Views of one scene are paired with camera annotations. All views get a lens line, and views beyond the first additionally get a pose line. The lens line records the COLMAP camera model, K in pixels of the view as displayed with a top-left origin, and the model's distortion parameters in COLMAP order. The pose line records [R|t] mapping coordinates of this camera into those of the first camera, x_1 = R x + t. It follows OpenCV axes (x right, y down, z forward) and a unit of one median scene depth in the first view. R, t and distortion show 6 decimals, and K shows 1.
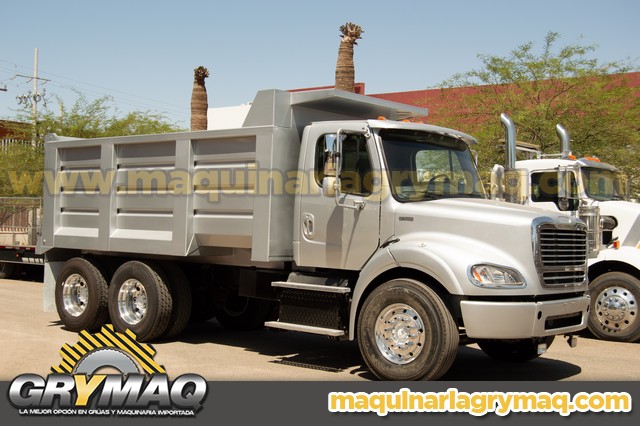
lens RADIAL K [[878.6, 0, 320.0], [0, 878.6, 213.0], [0, 0, 1]] dist [-0.014704, -0.034348]
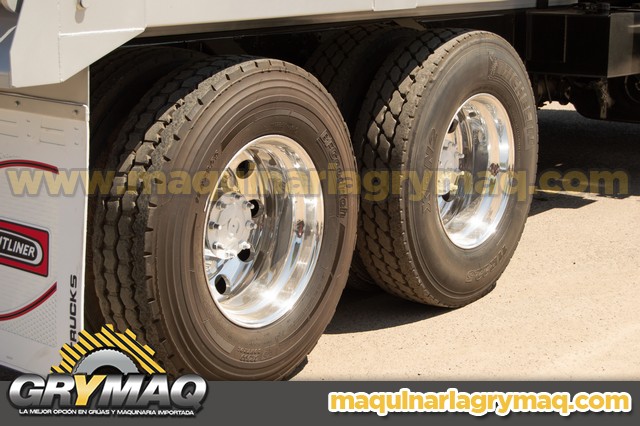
lens RADIAL K [[1303.7, 0, 320.0], [0, 1303.7, 213.0], [0, 0, 1]] dist [0.009760, -0.021318]
pose [[-0.059982, -0.245463, 0.967548, -0.764634], [-0.035599, 0.969203, 0.243676, 0.012522], [-0.997564, -0.019827, -0.066873, 1.299640]]
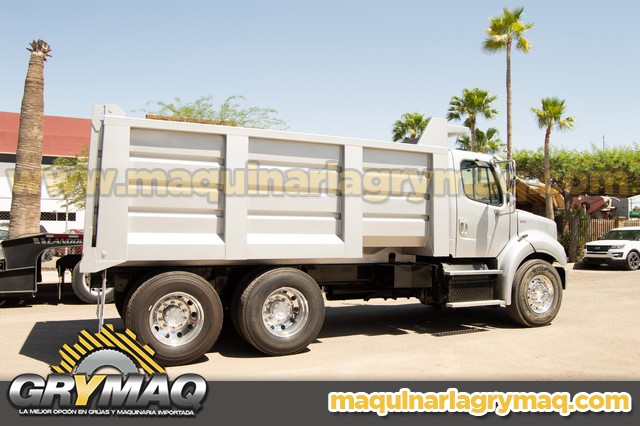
lens RADIAL K [[502.4, 0, 320.0], [0, 502.4, 213.0], [0, 0, 1]] dist [-0.088174, 0.000773]
pose [[0.417652, 0.004553, 0.908596, -0.812653], [-0.014402, 0.999895, 0.001609, -0.004833], [-0.908493, -0.013758, 0.417673, 0.903385]]
